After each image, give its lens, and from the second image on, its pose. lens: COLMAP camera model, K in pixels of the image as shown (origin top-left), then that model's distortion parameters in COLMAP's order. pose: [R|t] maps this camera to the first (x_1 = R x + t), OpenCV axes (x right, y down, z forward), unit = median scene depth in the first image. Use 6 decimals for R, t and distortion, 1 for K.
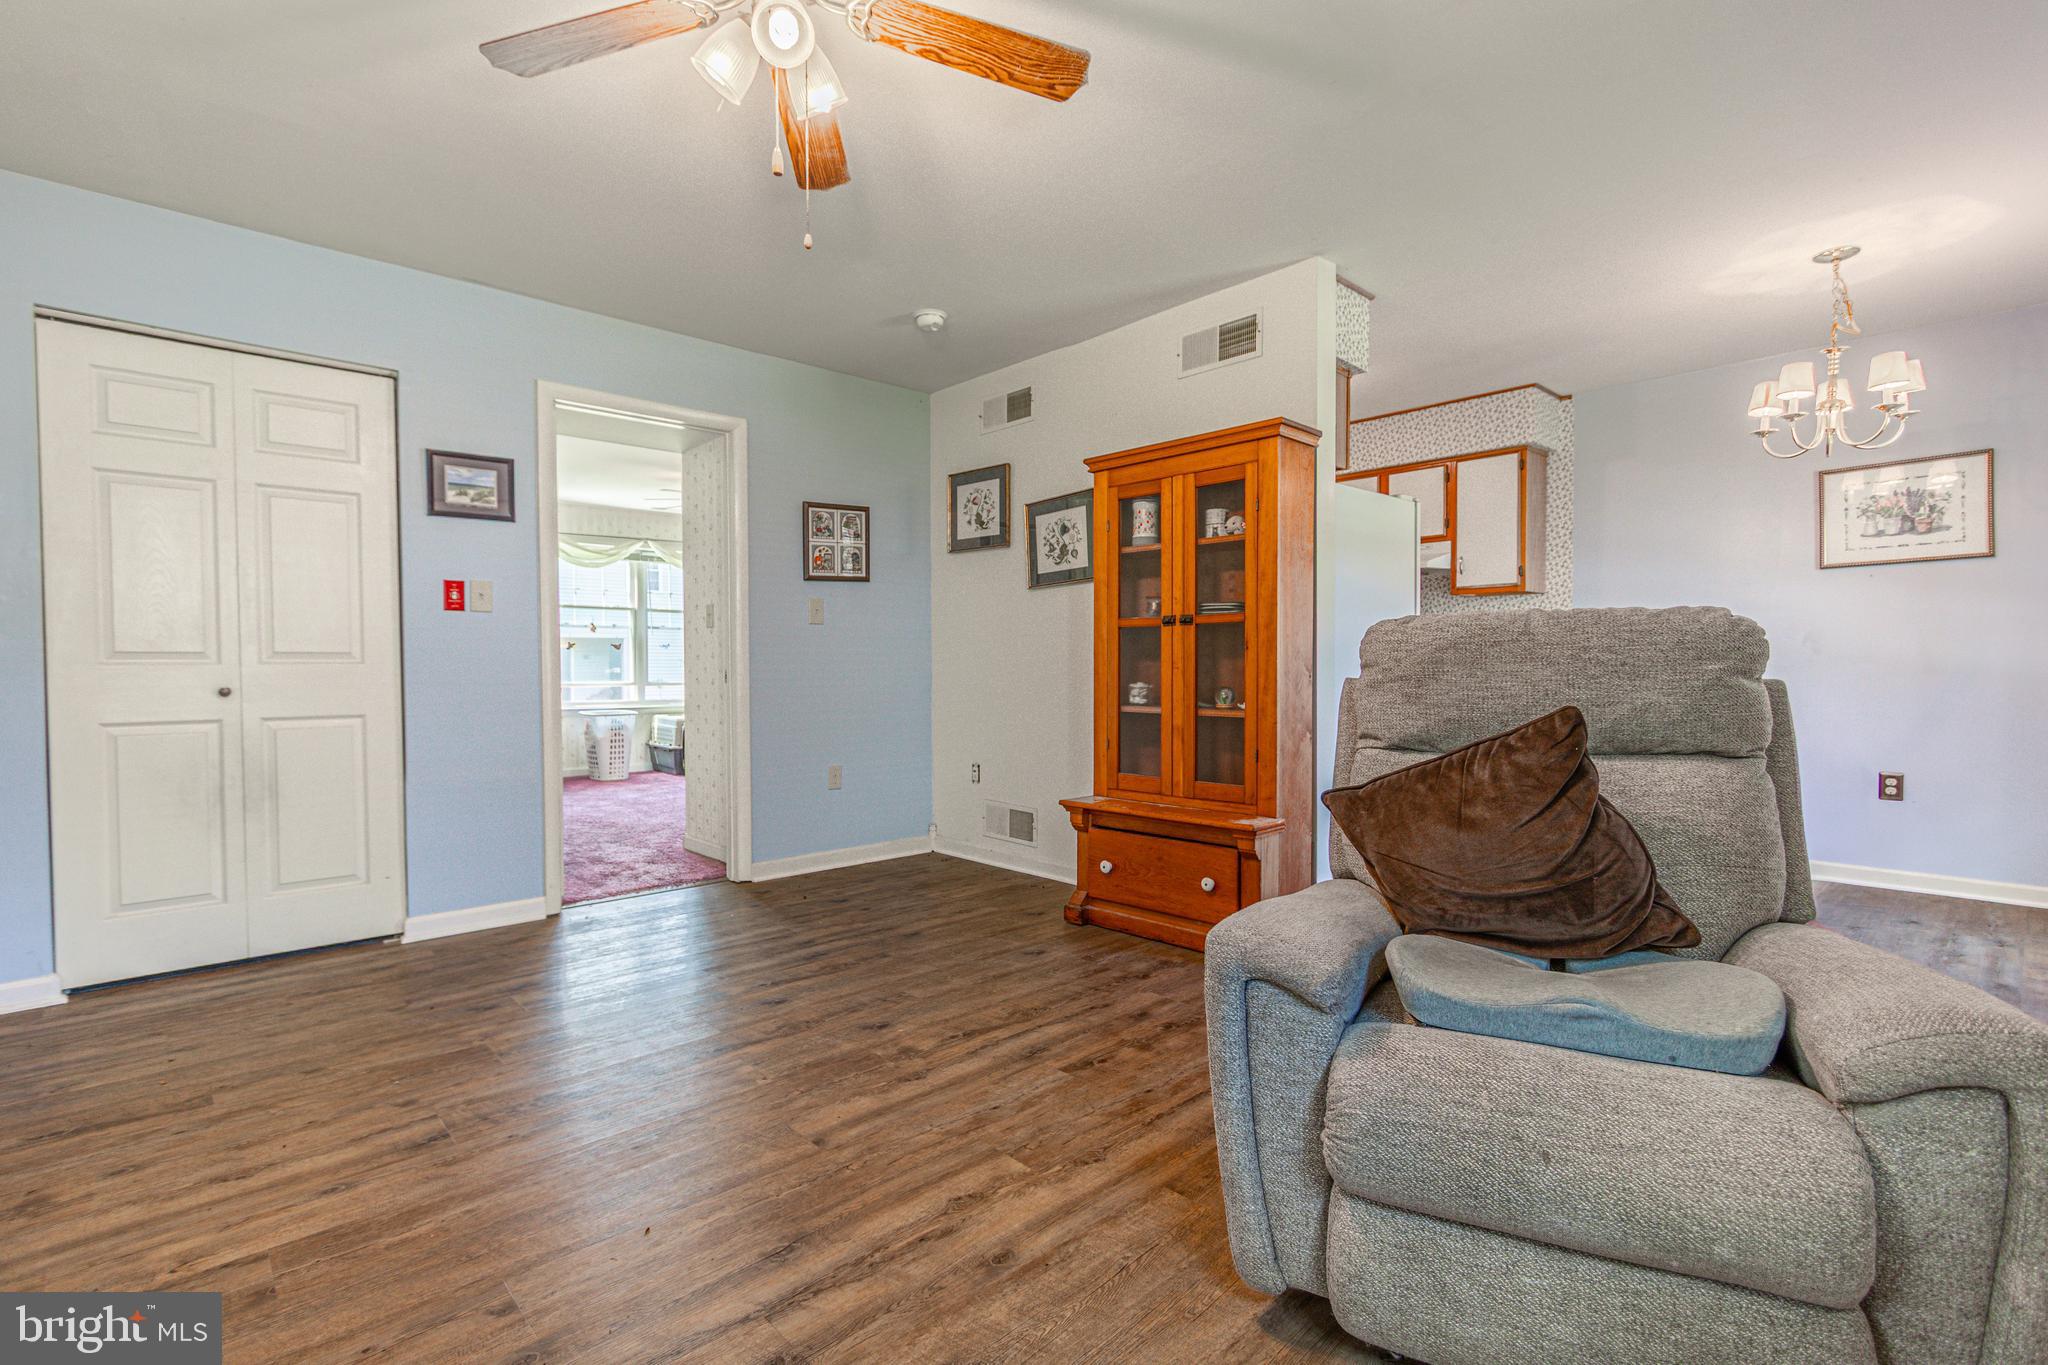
lens RADIAL K [[937.5, 0, 1002.0], [0, 937.5, 690.8], [0, 0, 1]] dist [0.009272, -0.004627]
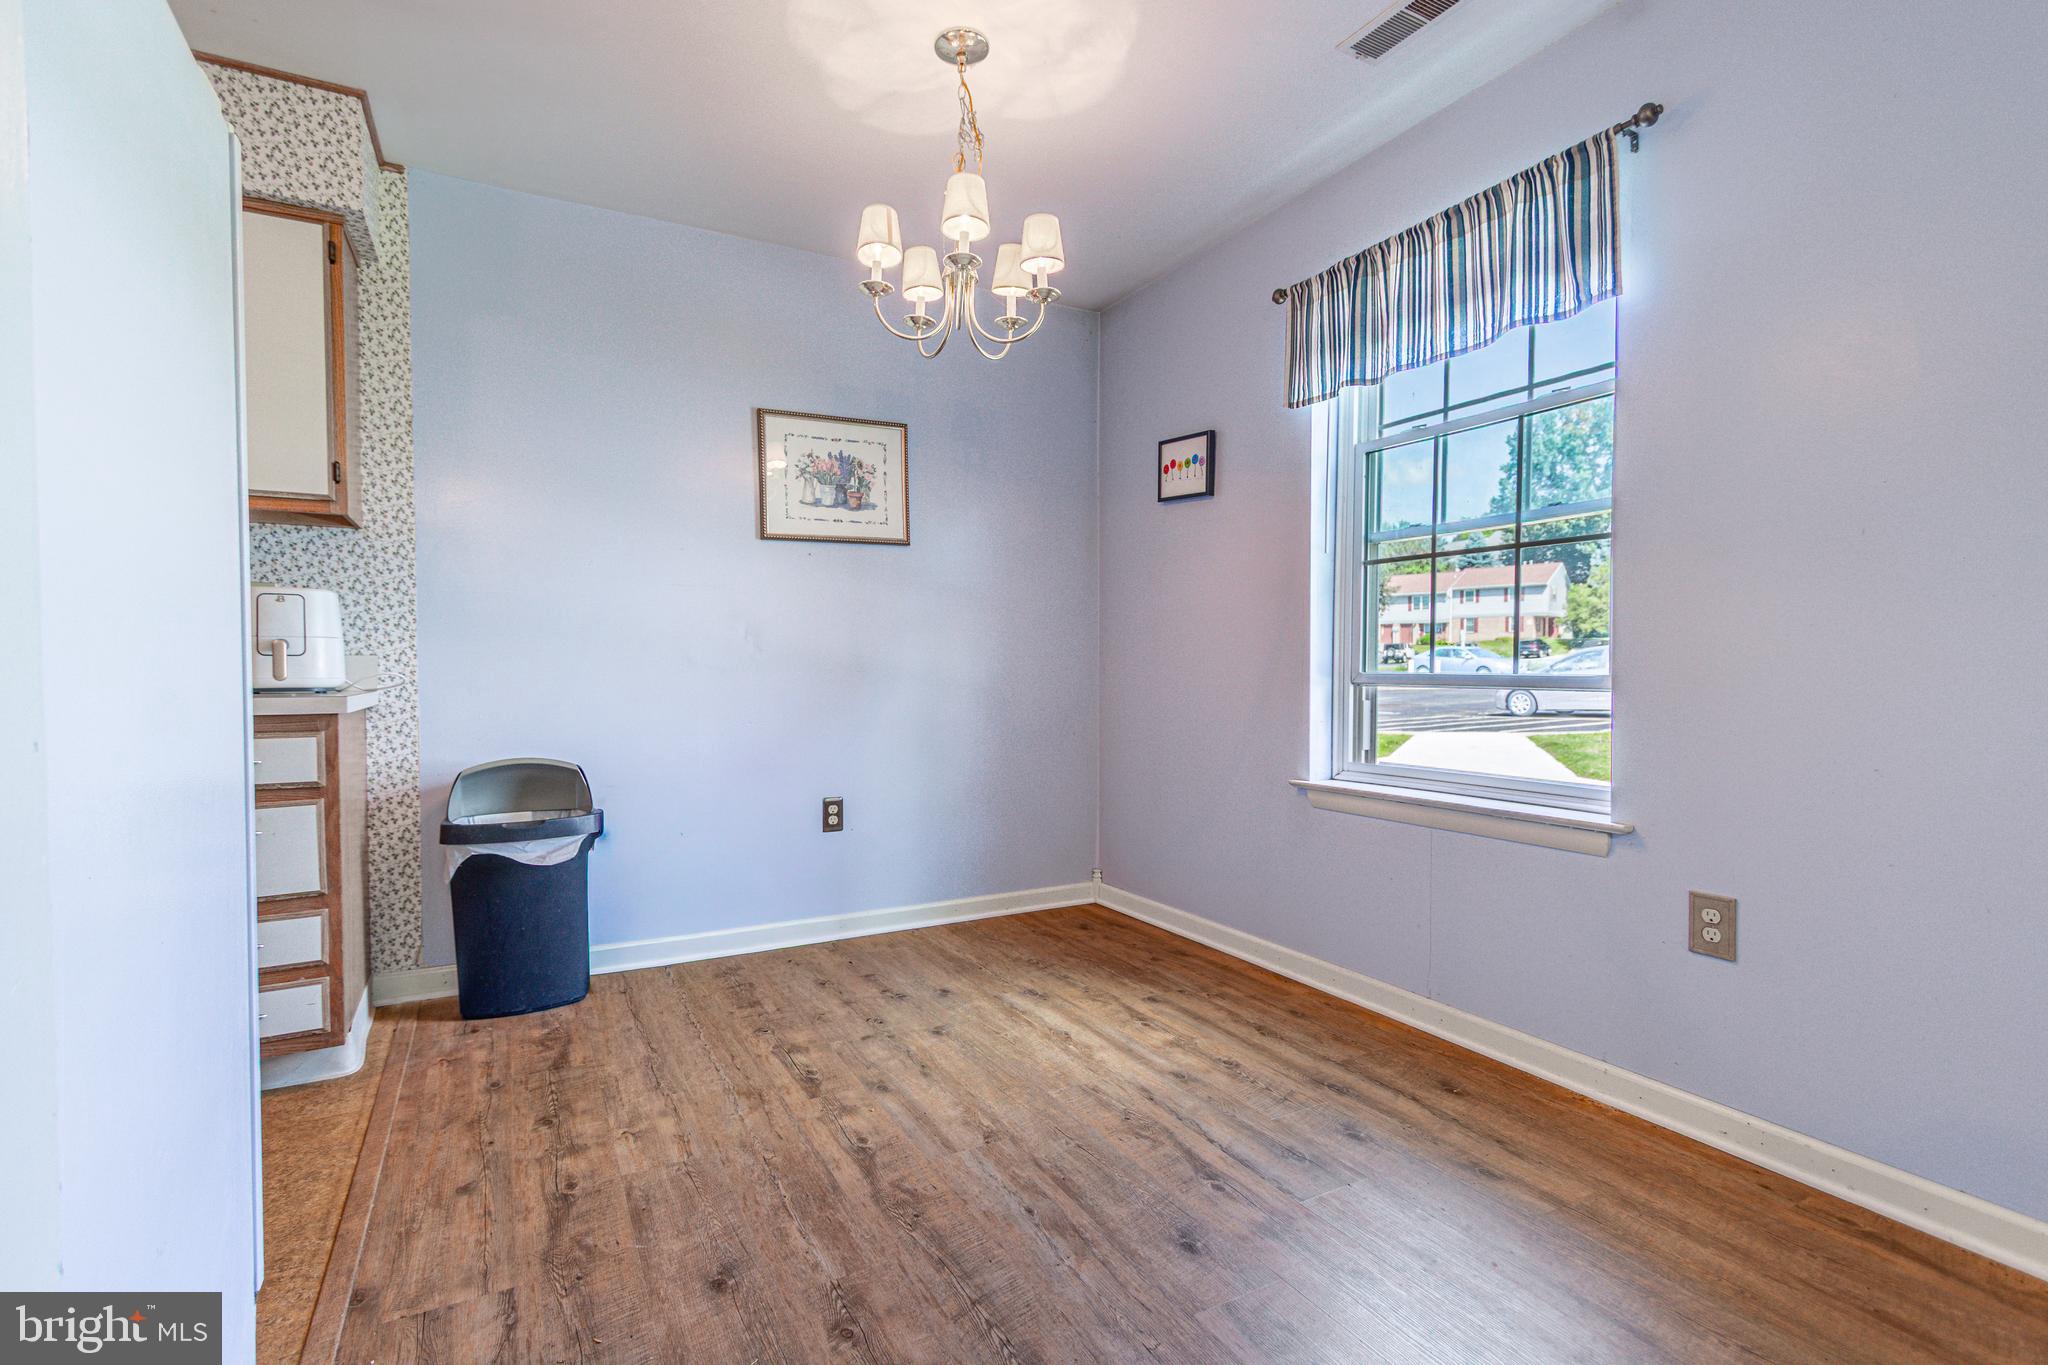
lens RADIAL K [[937.5, 0, 1004.4], [0, 937.5, 682.0], [0, 0, 1]] dist [0.009272, -0.004627]
pose [[0.245116, -0.014143, 0.969391, 0.234585], [0.026510, 0.999617, 0.007881, -0.019480], [-0.969131, 0.023767, 0.245397, 0.786818]]
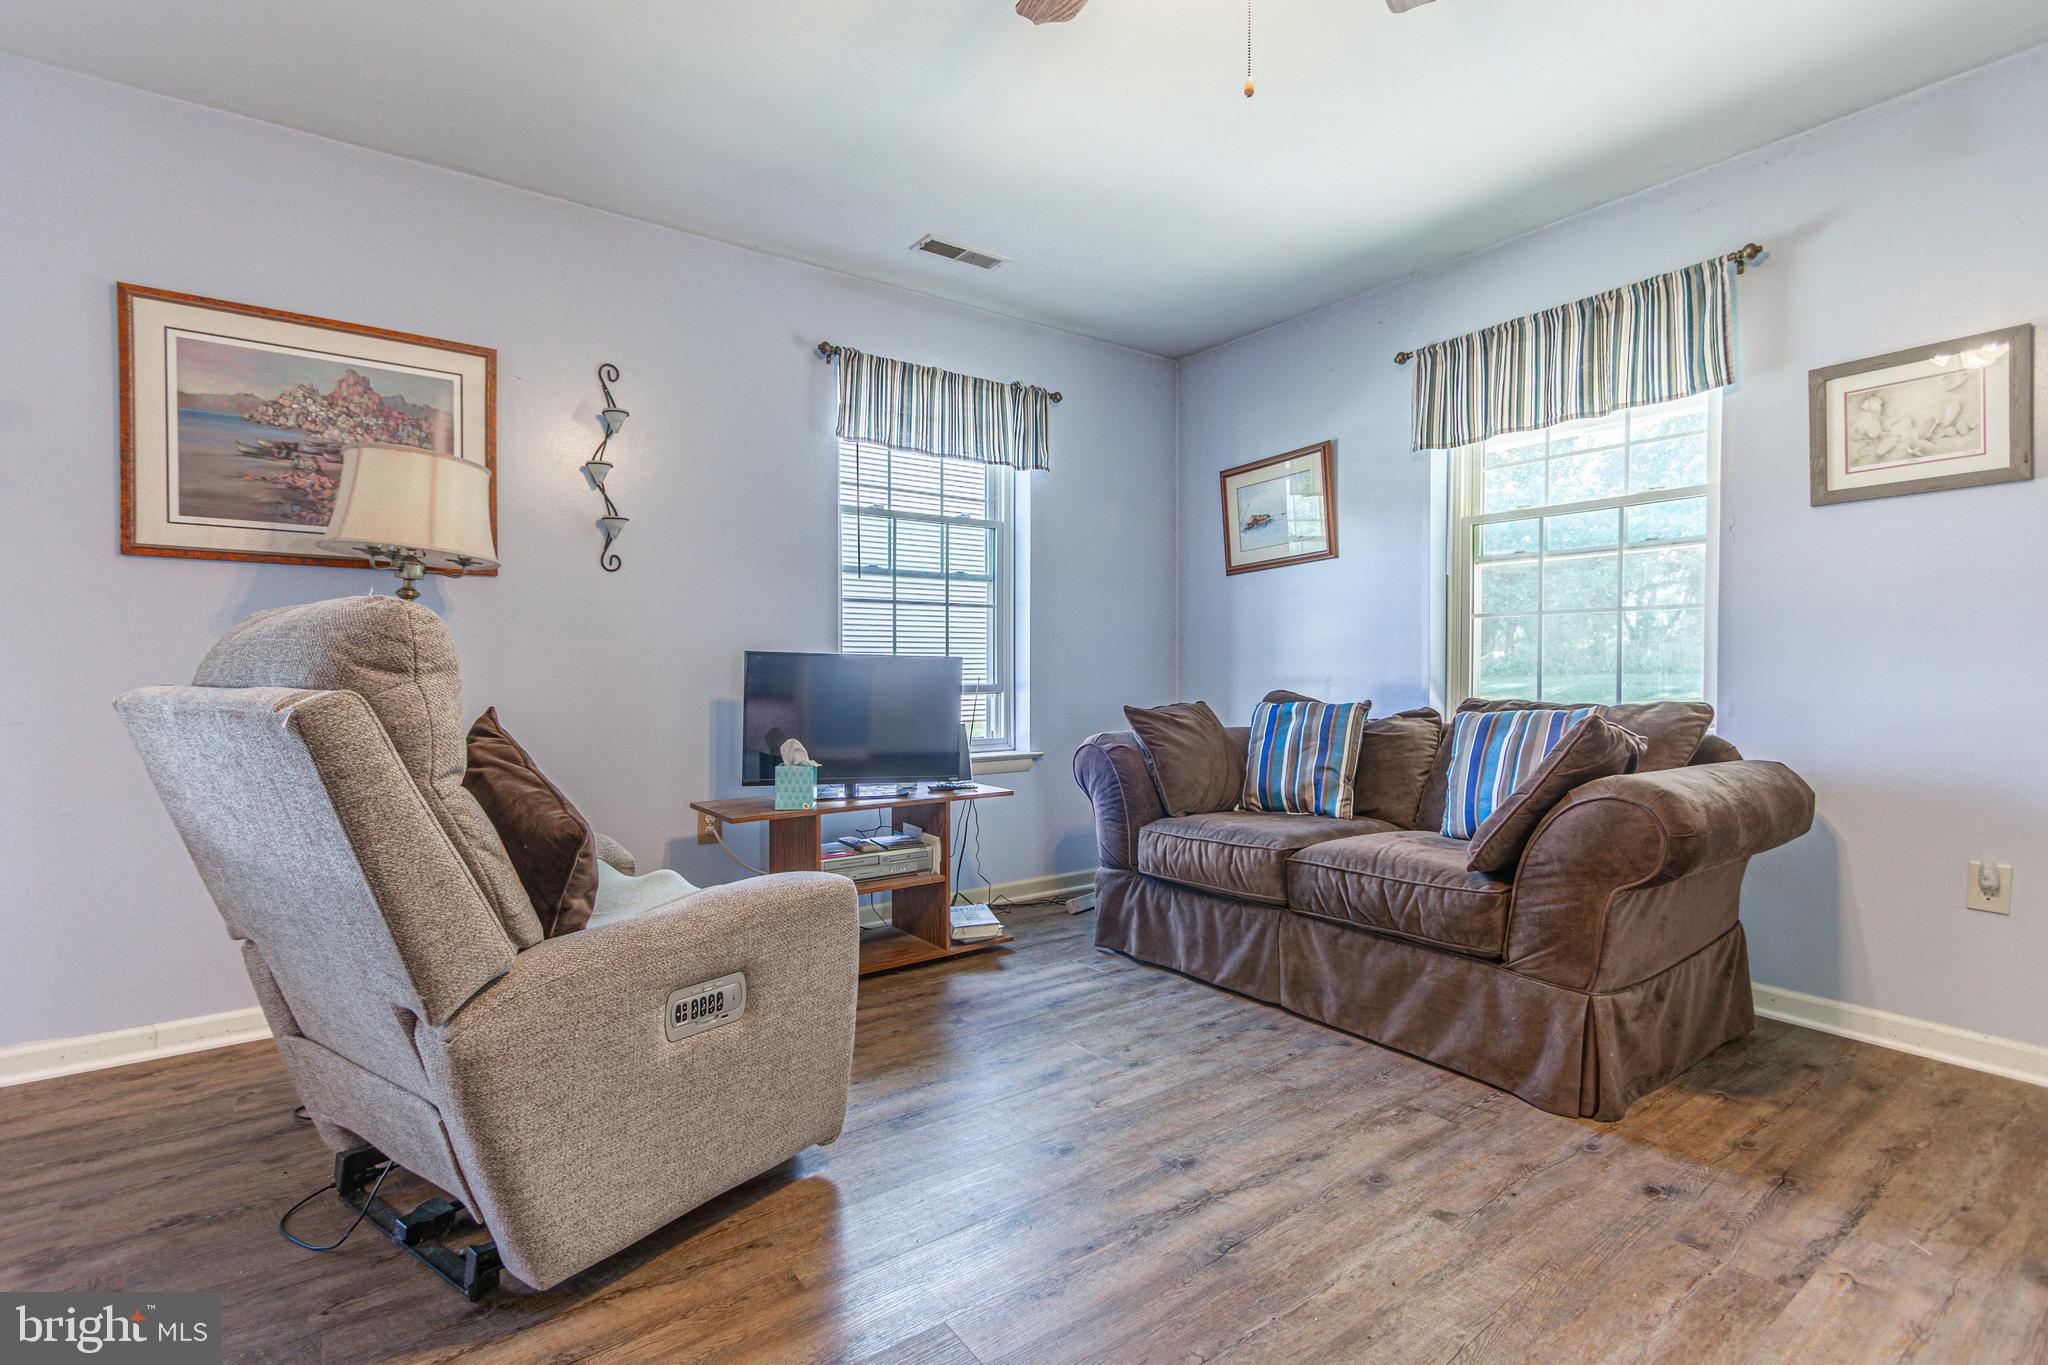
lens RADIAL K [[937.5, 0, 1002.2], [0, 937.5, 689.7], [0, 0, 1]] dist [0.009272, -0.004627]
pose [[-0.992632, 0.001997, 0.121149, -0.053713], [0.007856, 0.998821, 0.047902, -0.023742], [-0.120910, 0.048501, -0.991478, 0.924223]]
